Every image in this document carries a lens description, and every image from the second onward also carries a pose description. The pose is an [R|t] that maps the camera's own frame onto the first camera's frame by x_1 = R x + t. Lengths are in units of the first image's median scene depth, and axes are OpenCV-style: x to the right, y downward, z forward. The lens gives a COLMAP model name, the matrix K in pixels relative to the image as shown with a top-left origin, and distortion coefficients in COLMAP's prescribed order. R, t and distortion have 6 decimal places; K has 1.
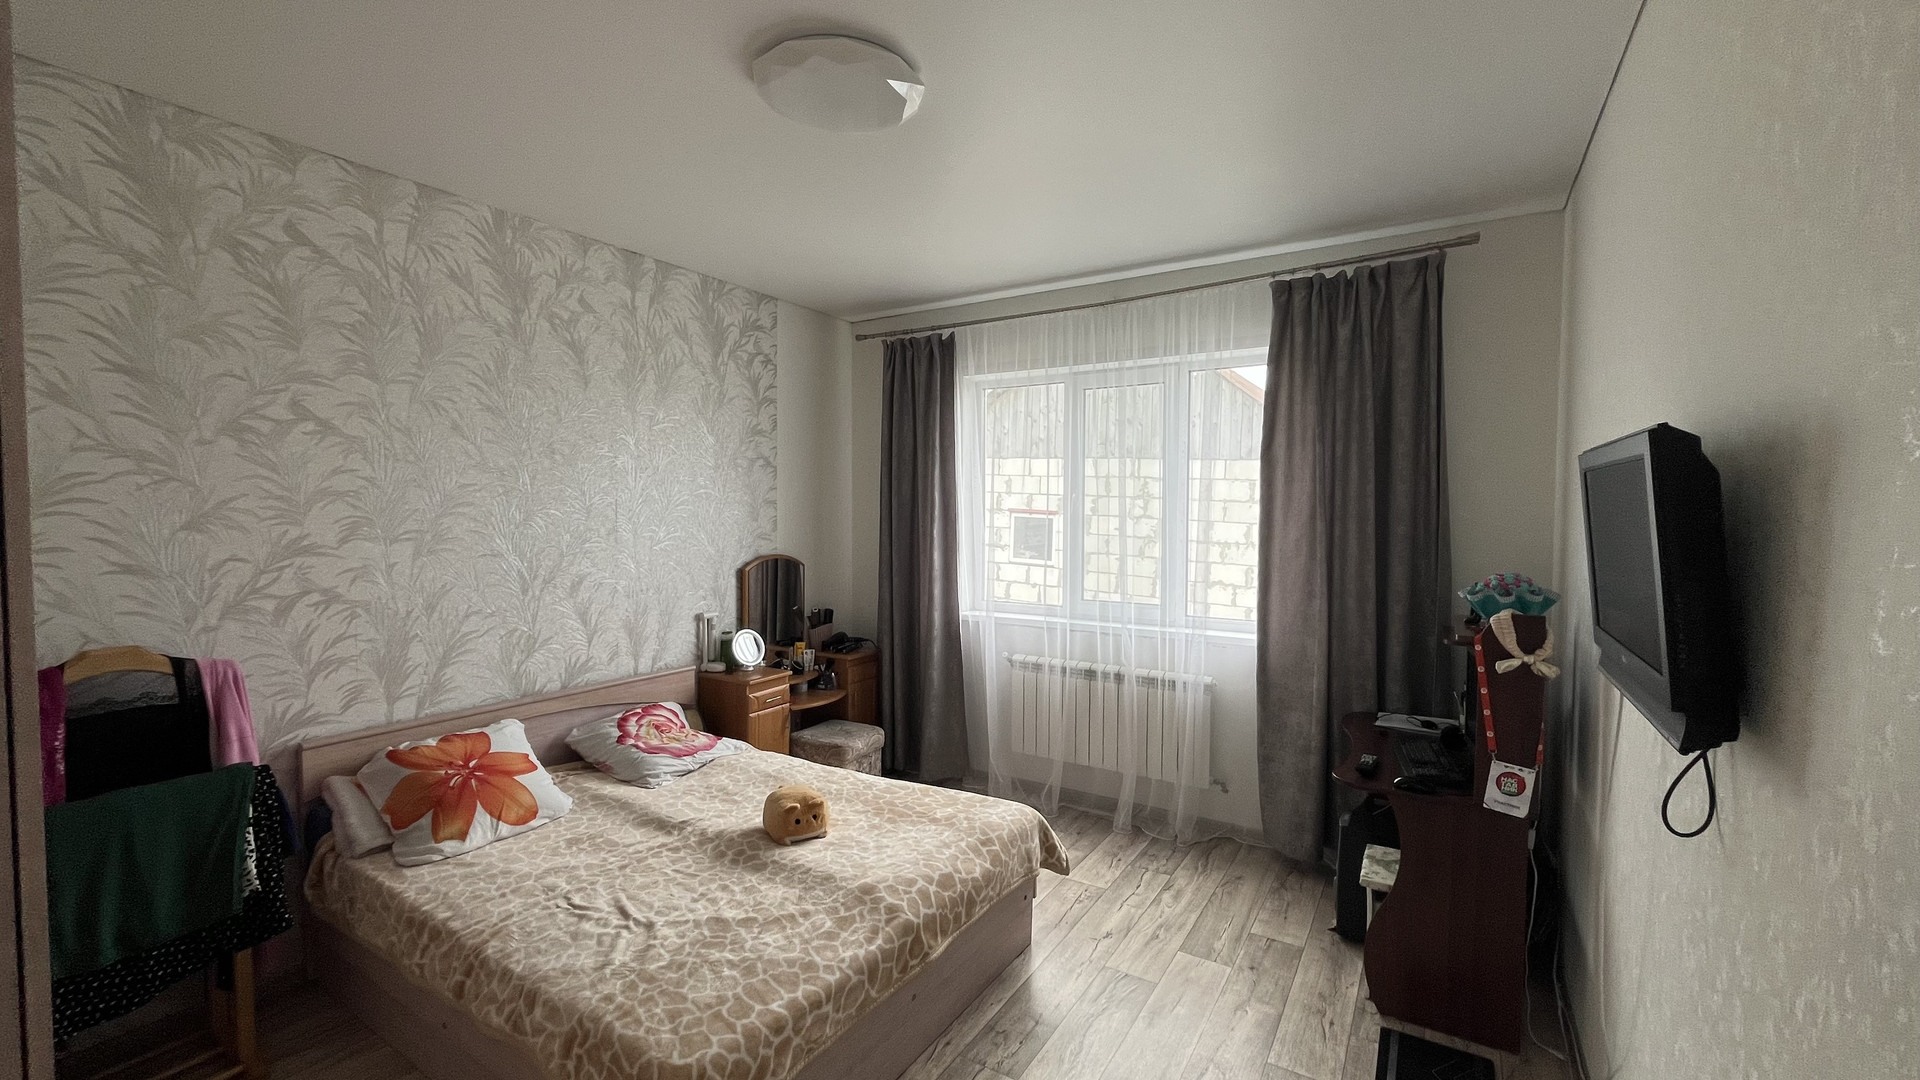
lens RADIAL K [[777.6, 0, 958.9], [0, 777.6, 537.8], [0, 0, 1]] dist [-0.002516, -0.000181]
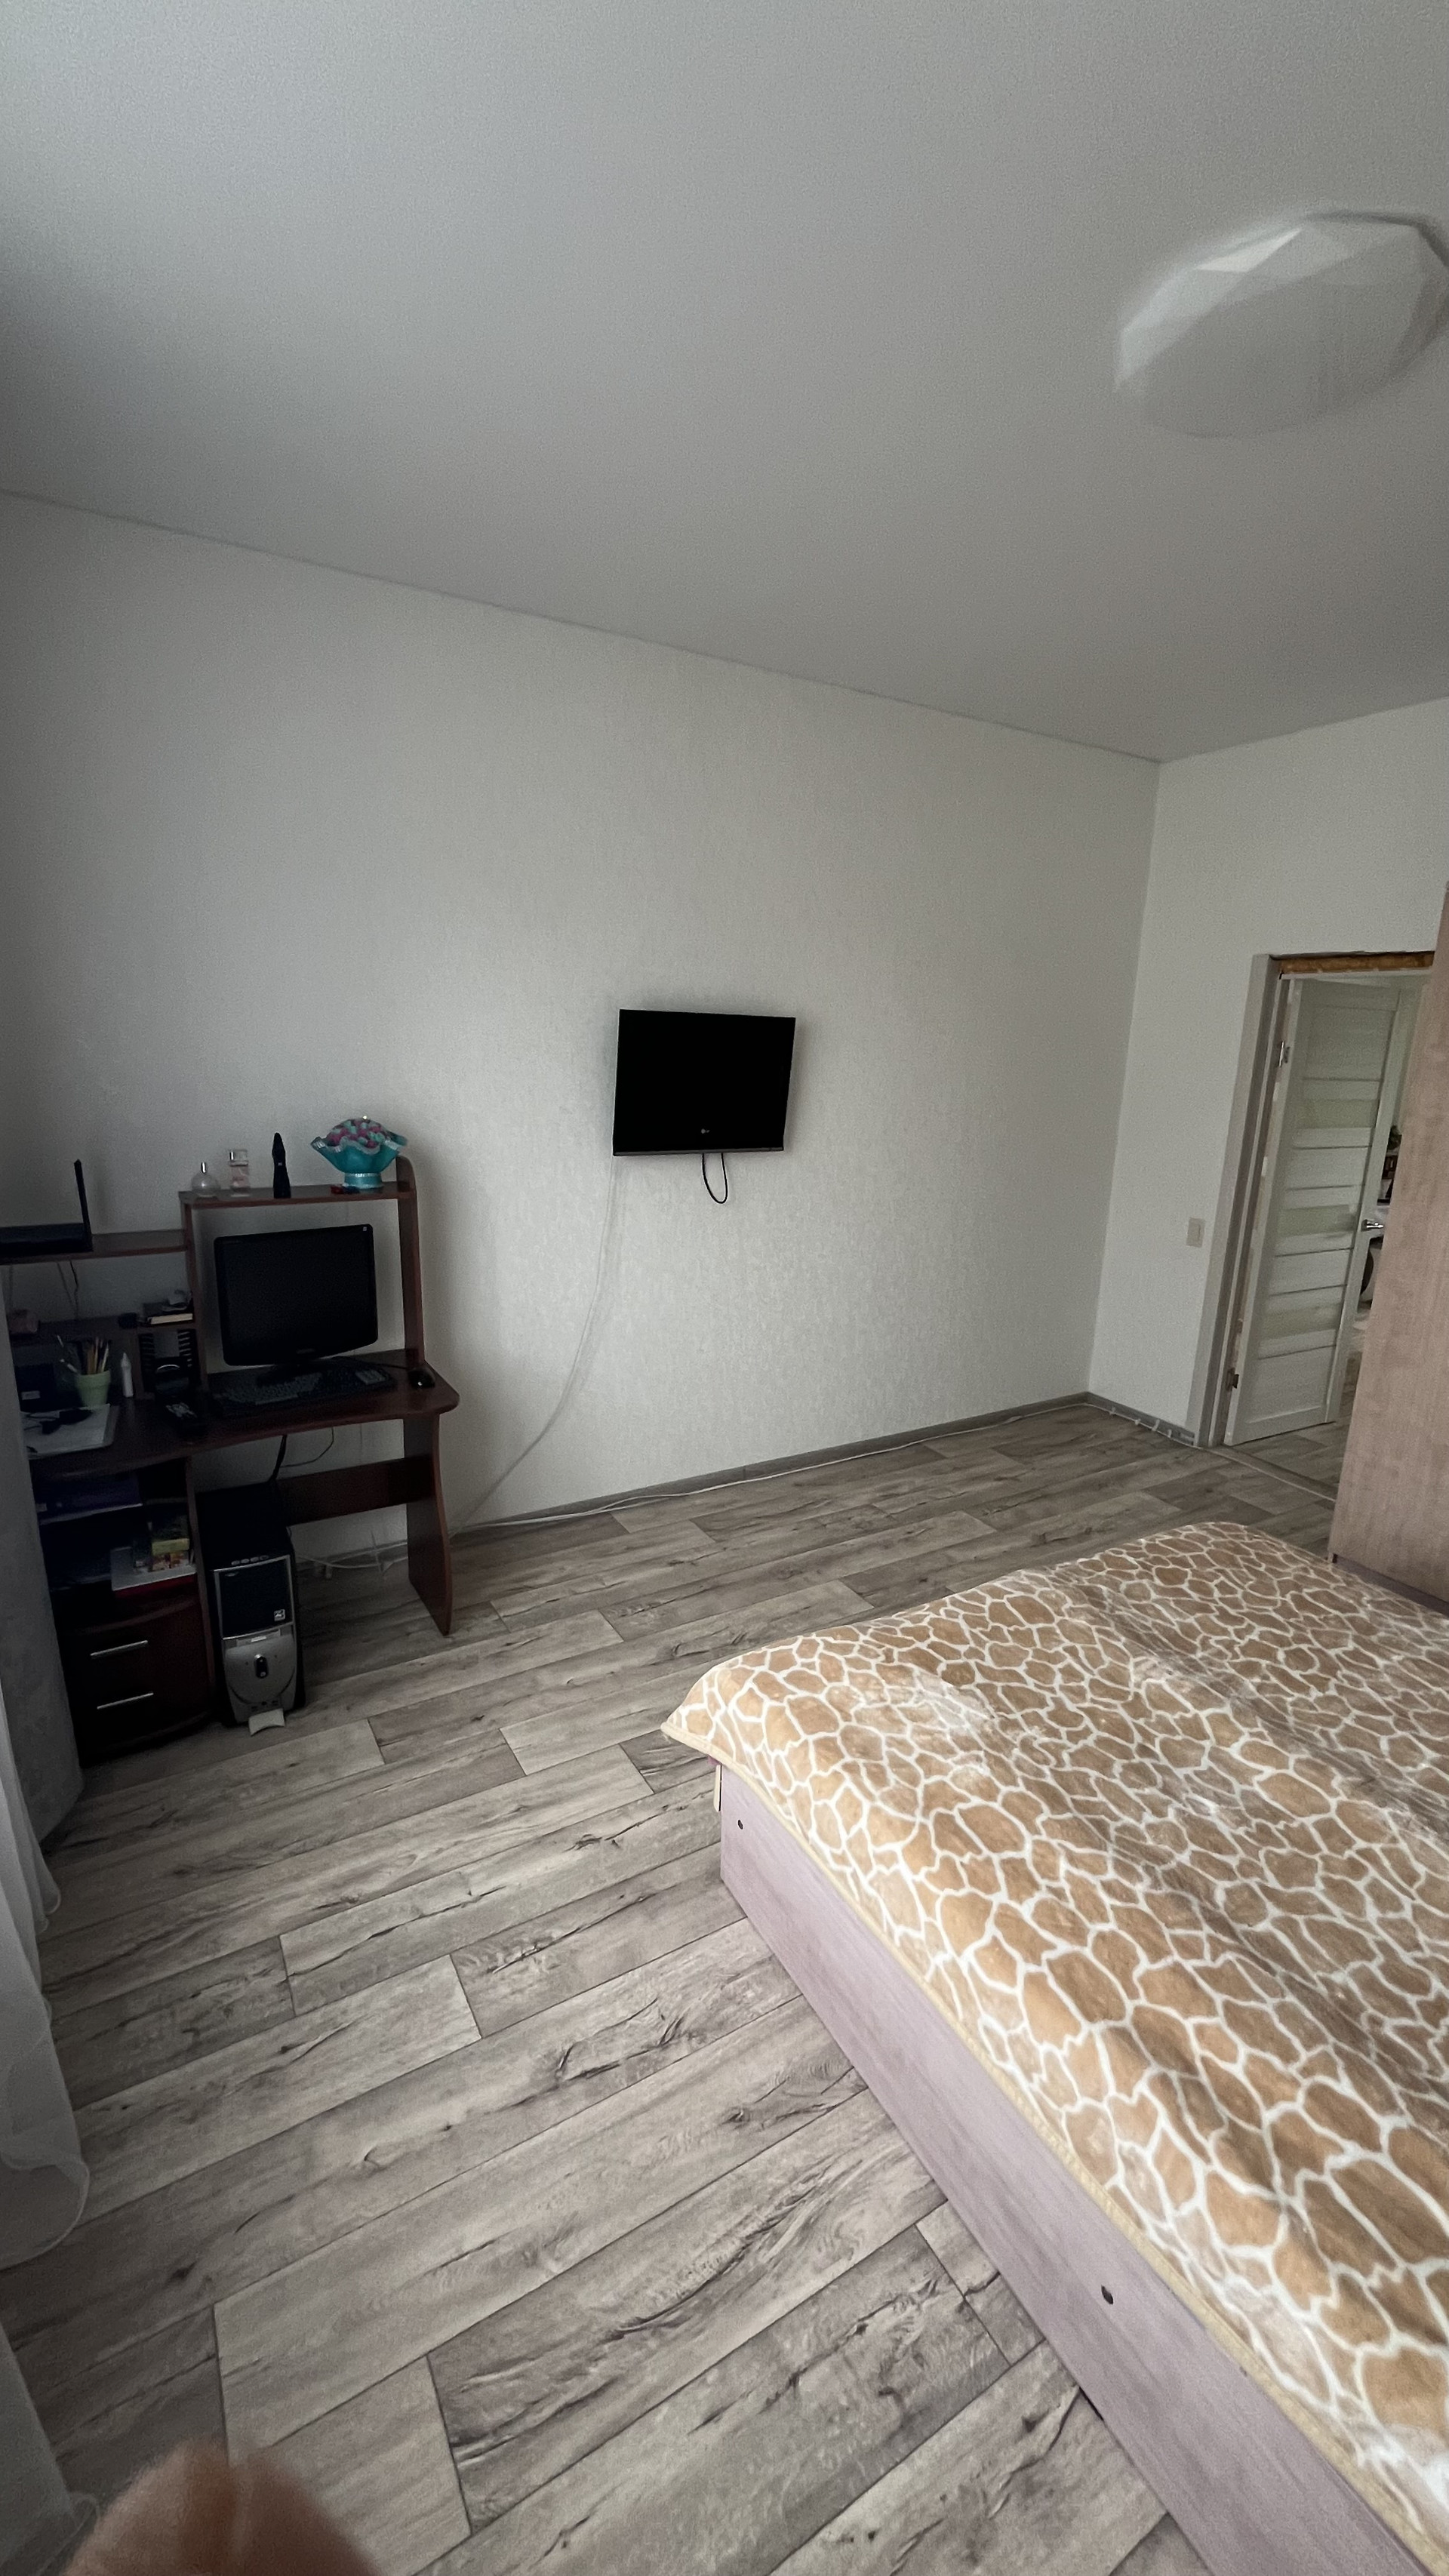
lens RADIAL K [[1043.2, 0, 724.8], [0, 1043.2, 1285.2], [0, 0, 1]] dist [-0.002516, -0.000181]
pose [[-0.887182, -0.138535, 0.440131, -0.163770], [-0.015521, 0.962285, 0.271601, -0.077232], [-0.461158, 0.234128, -0.855872, 1.430271]]
